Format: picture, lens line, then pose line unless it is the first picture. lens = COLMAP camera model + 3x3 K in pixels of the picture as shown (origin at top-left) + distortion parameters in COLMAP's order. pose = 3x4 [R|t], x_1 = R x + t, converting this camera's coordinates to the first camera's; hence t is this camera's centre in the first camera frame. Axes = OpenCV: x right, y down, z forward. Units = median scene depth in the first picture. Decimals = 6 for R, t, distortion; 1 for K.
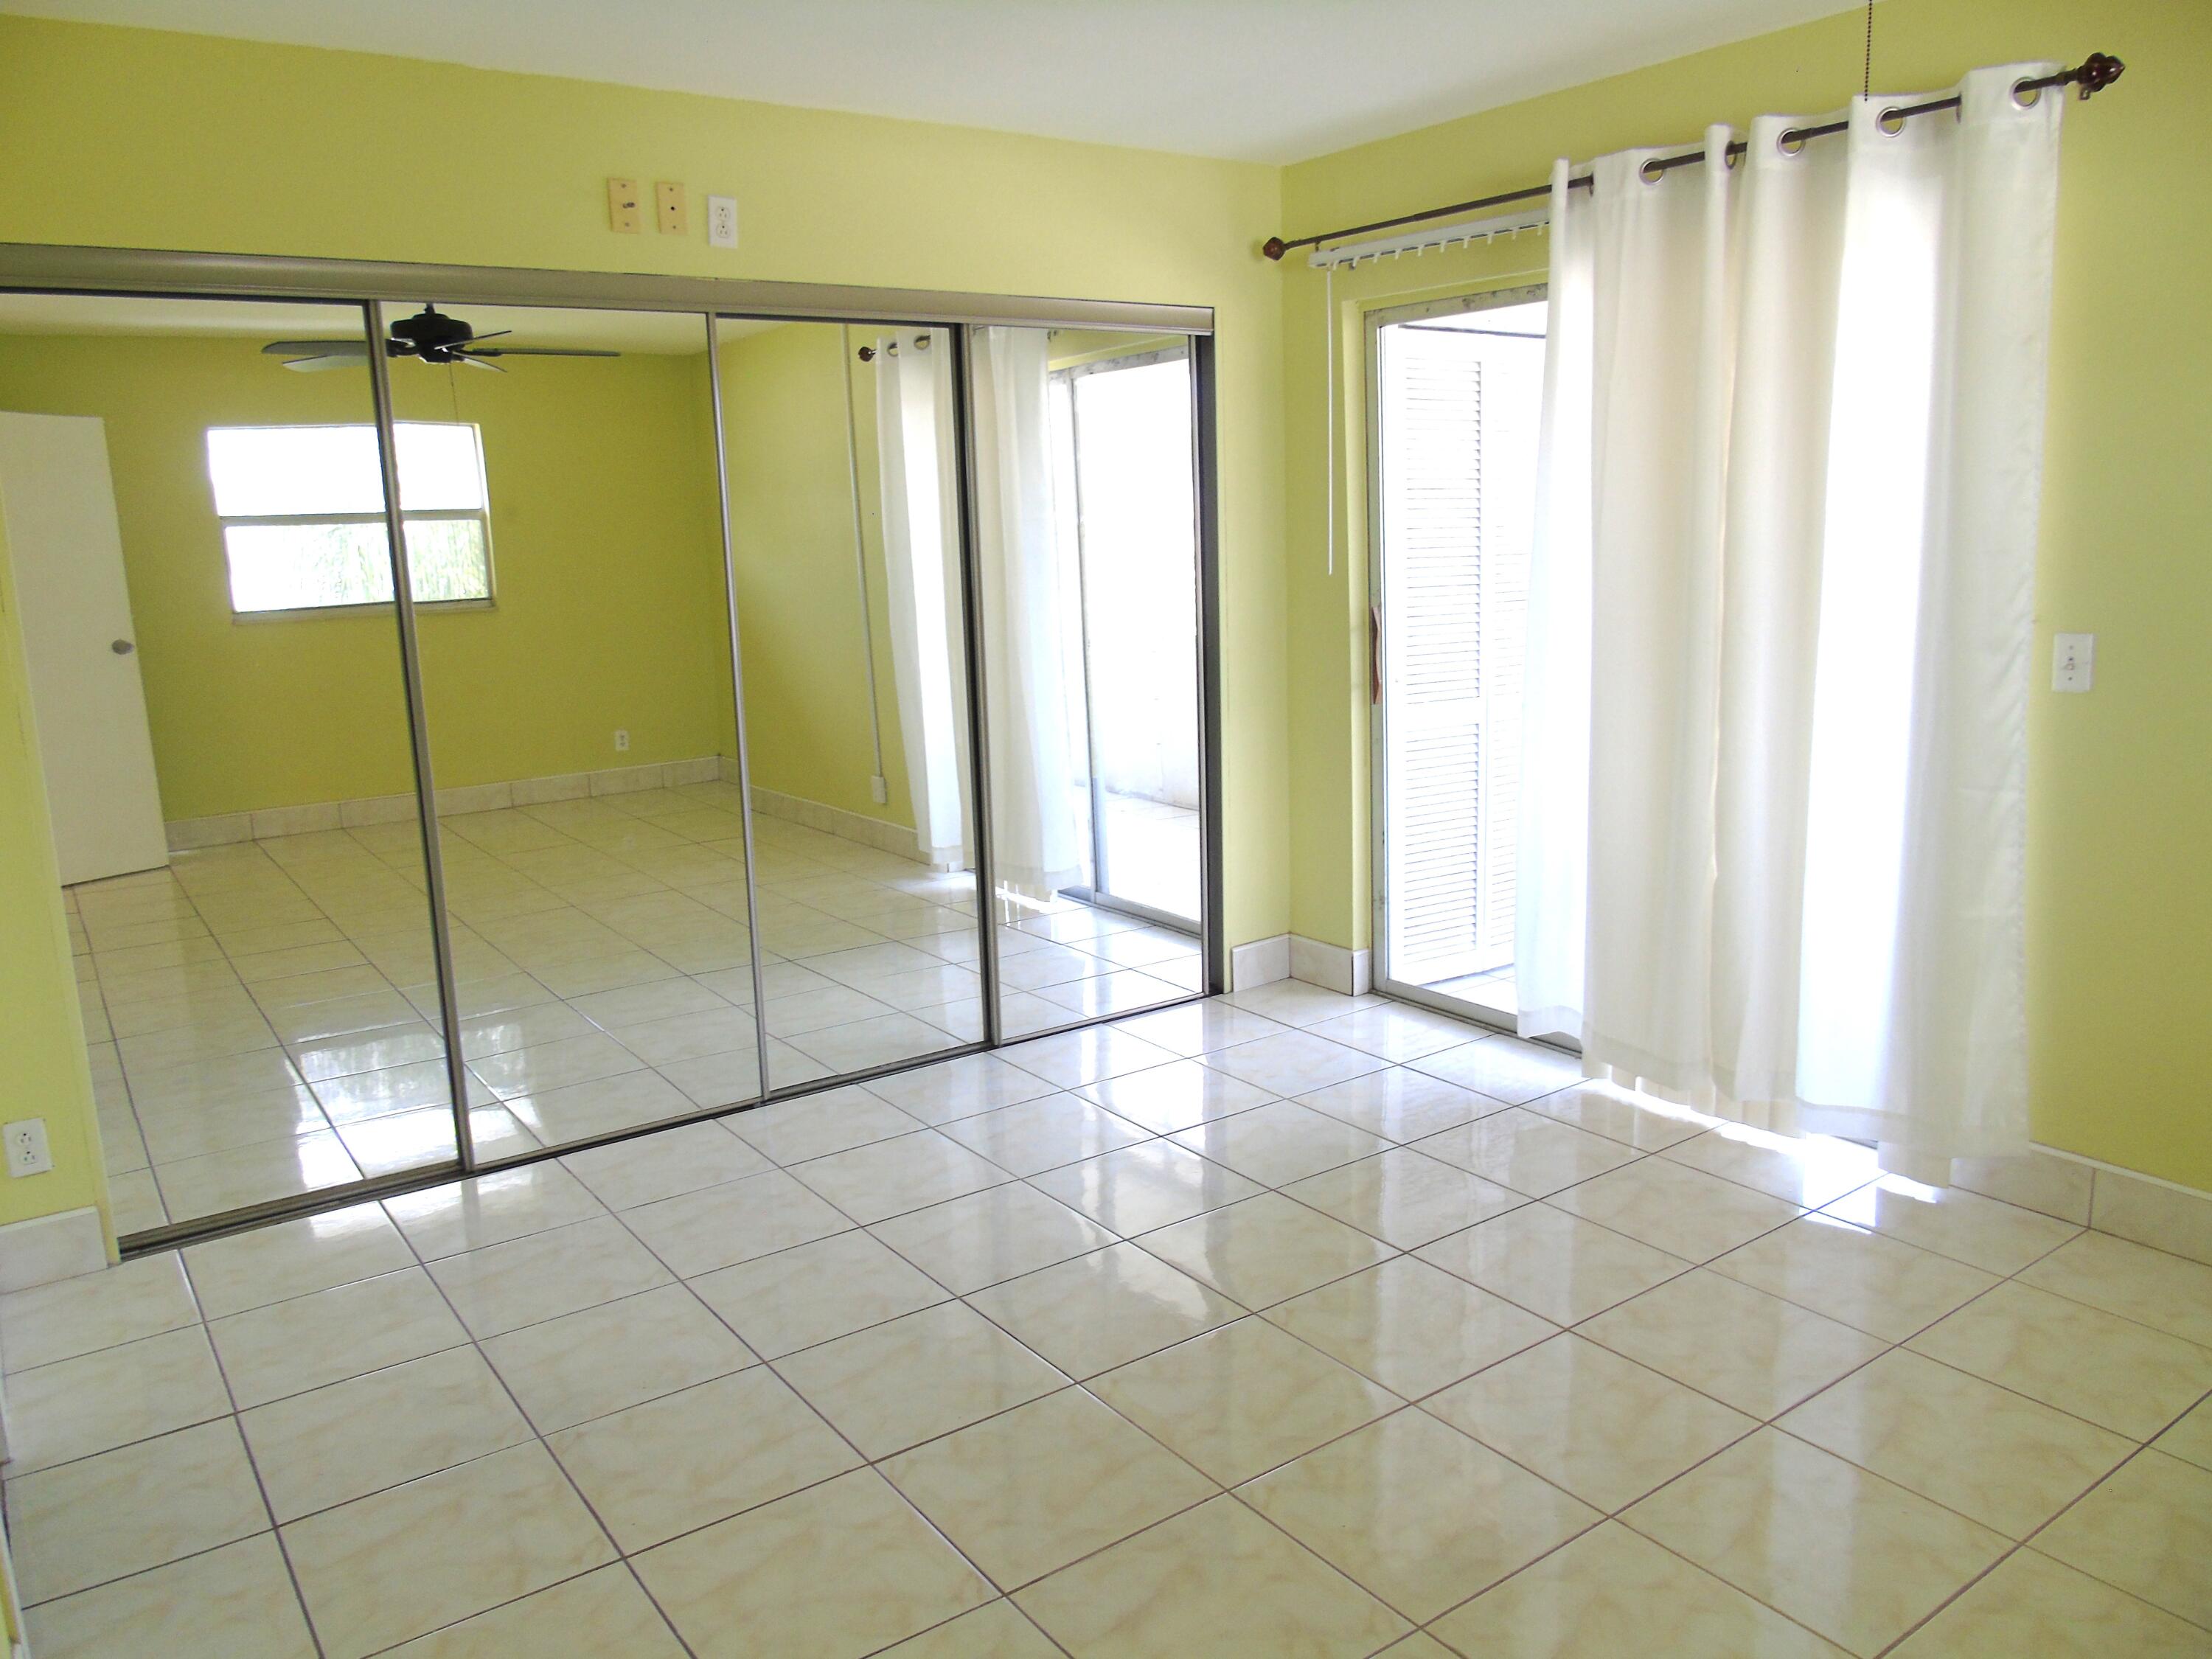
lens RADIAL K [[1631.0, 0, 1106.0], [0, 1631.0, 829.5], [0, 0, 1]] dist [0.002398, 0.000771]
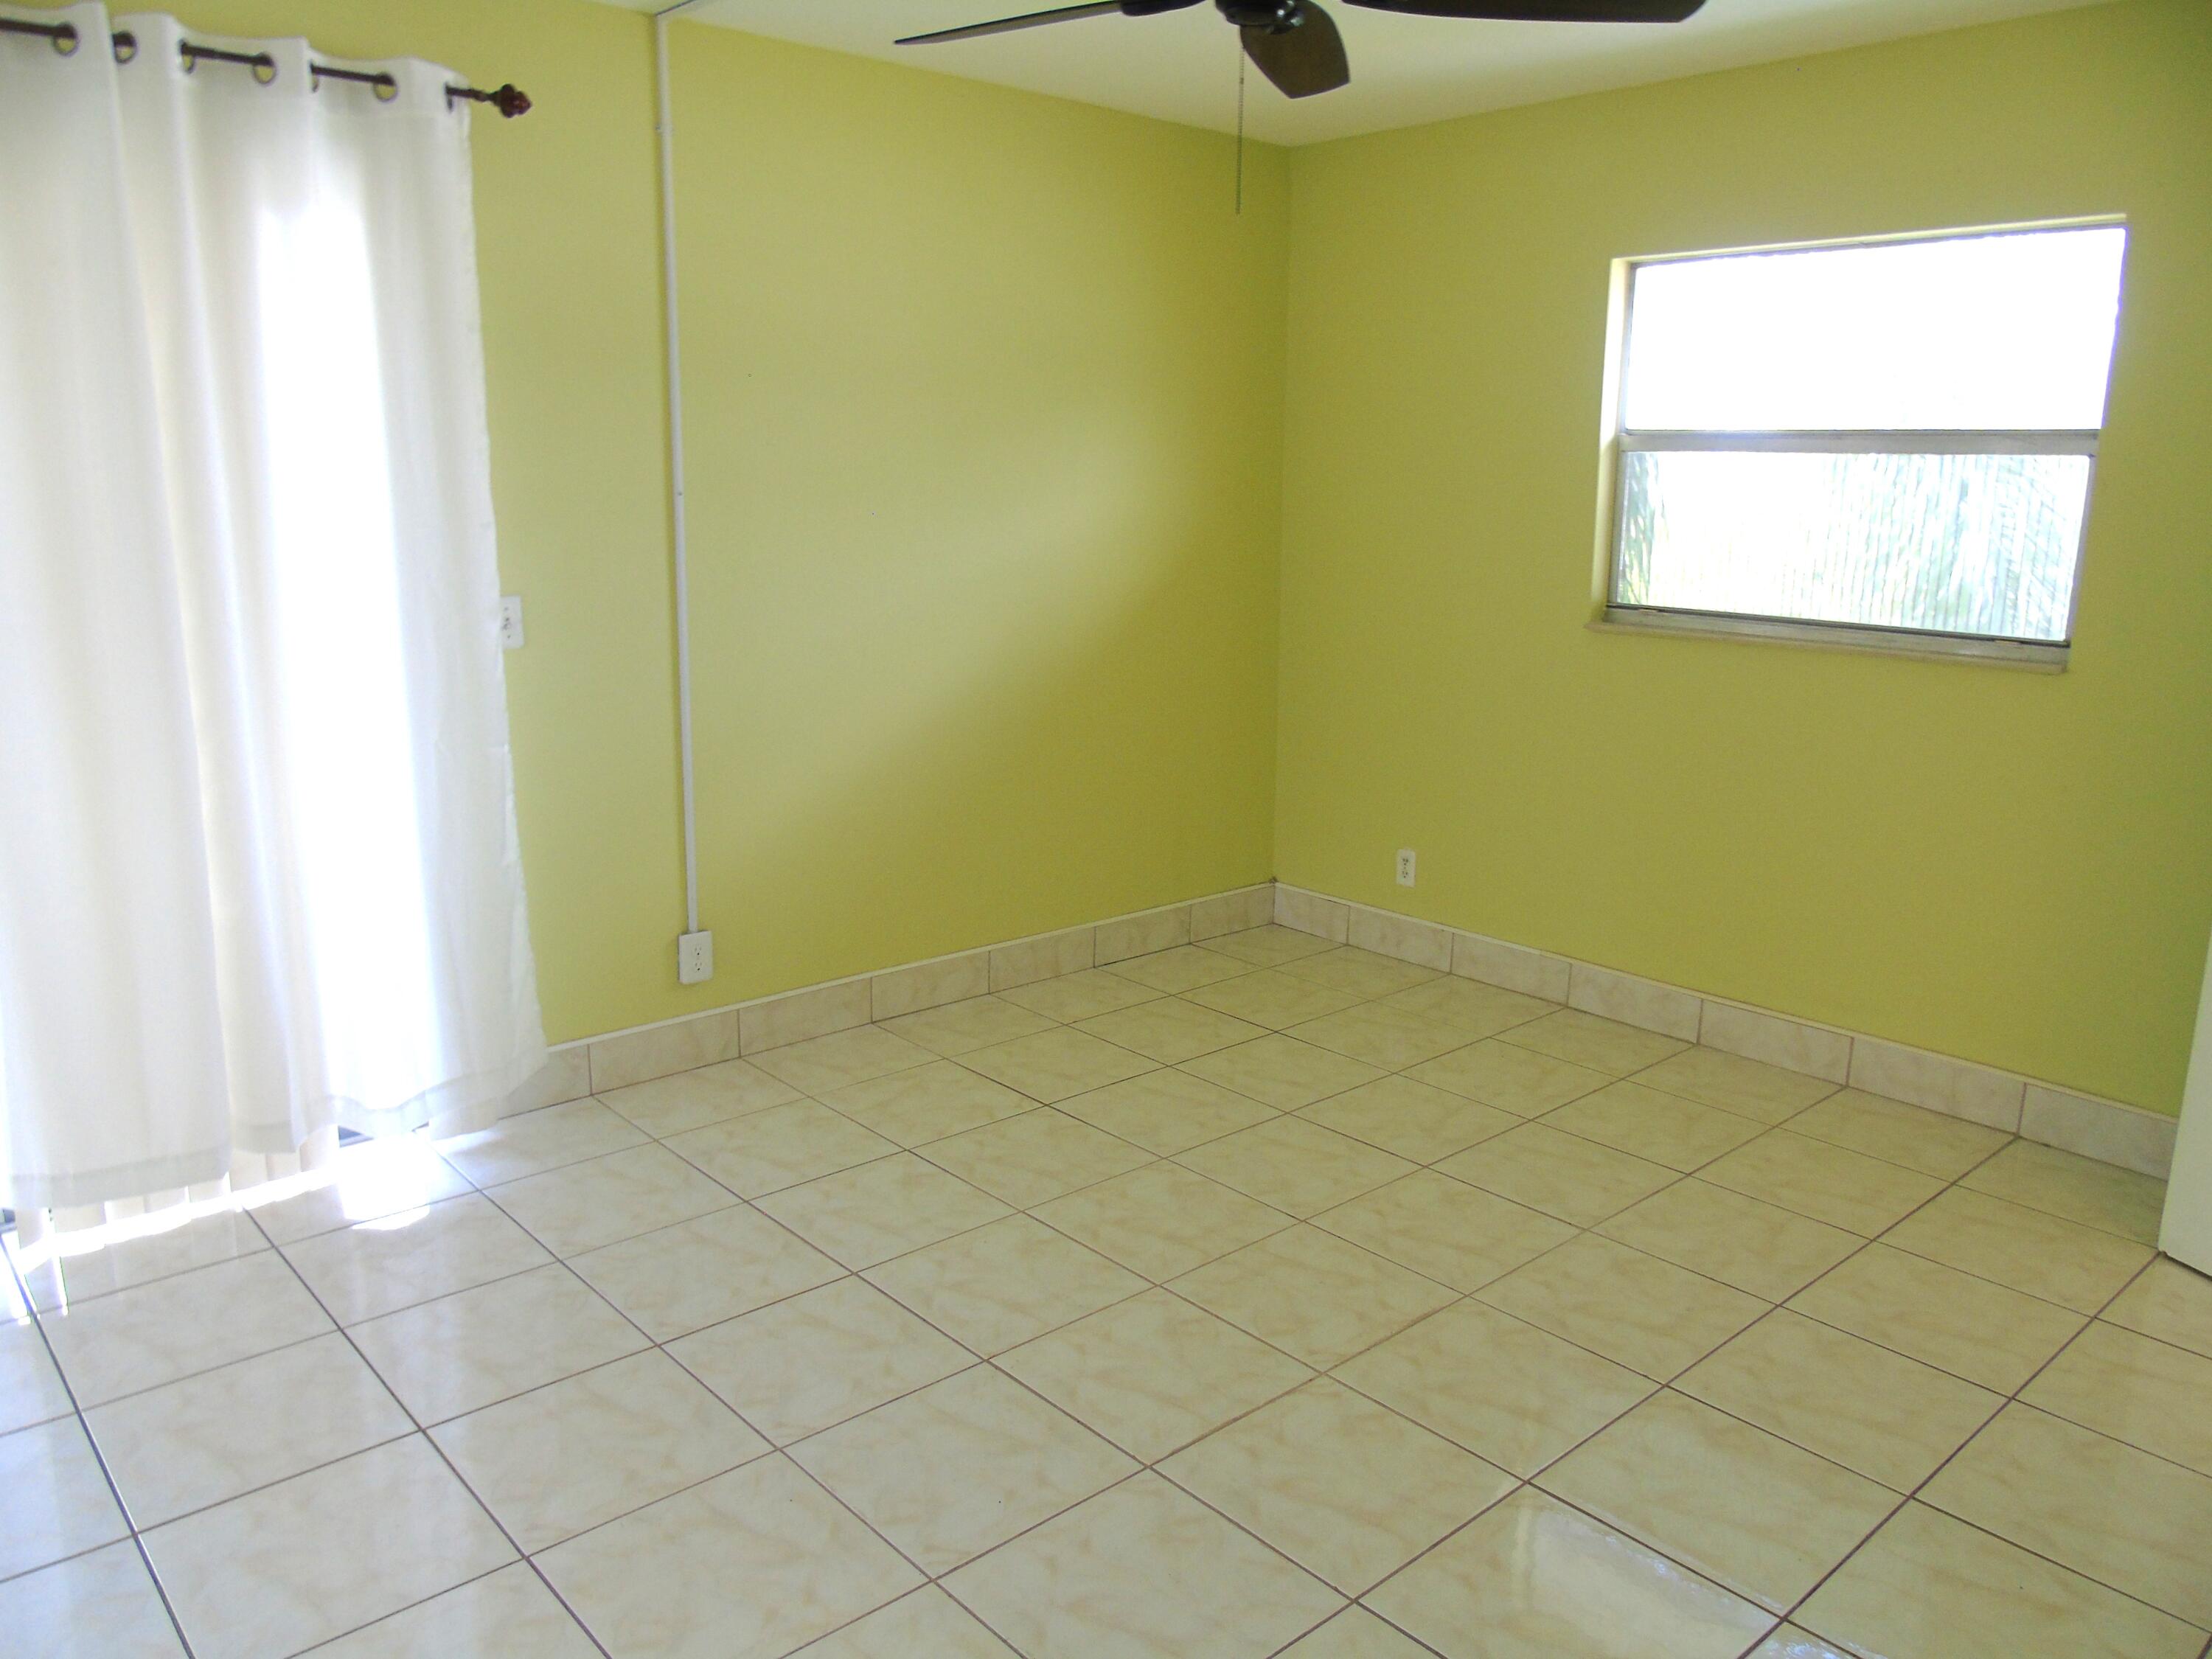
lens RADIAL K [[1620.8, 0, 1106.0], [0, 1620.8, 829.5], [0, 0, 1]] dist [-0.013387, -0.005306]
pose [[-0.108275, -0.186283, 0.976512, -0.570763], [0.183025, 0.961760, 0.203763, -0.118056], [-0.977128, 0.200788, -0.070040, 0.706547]]
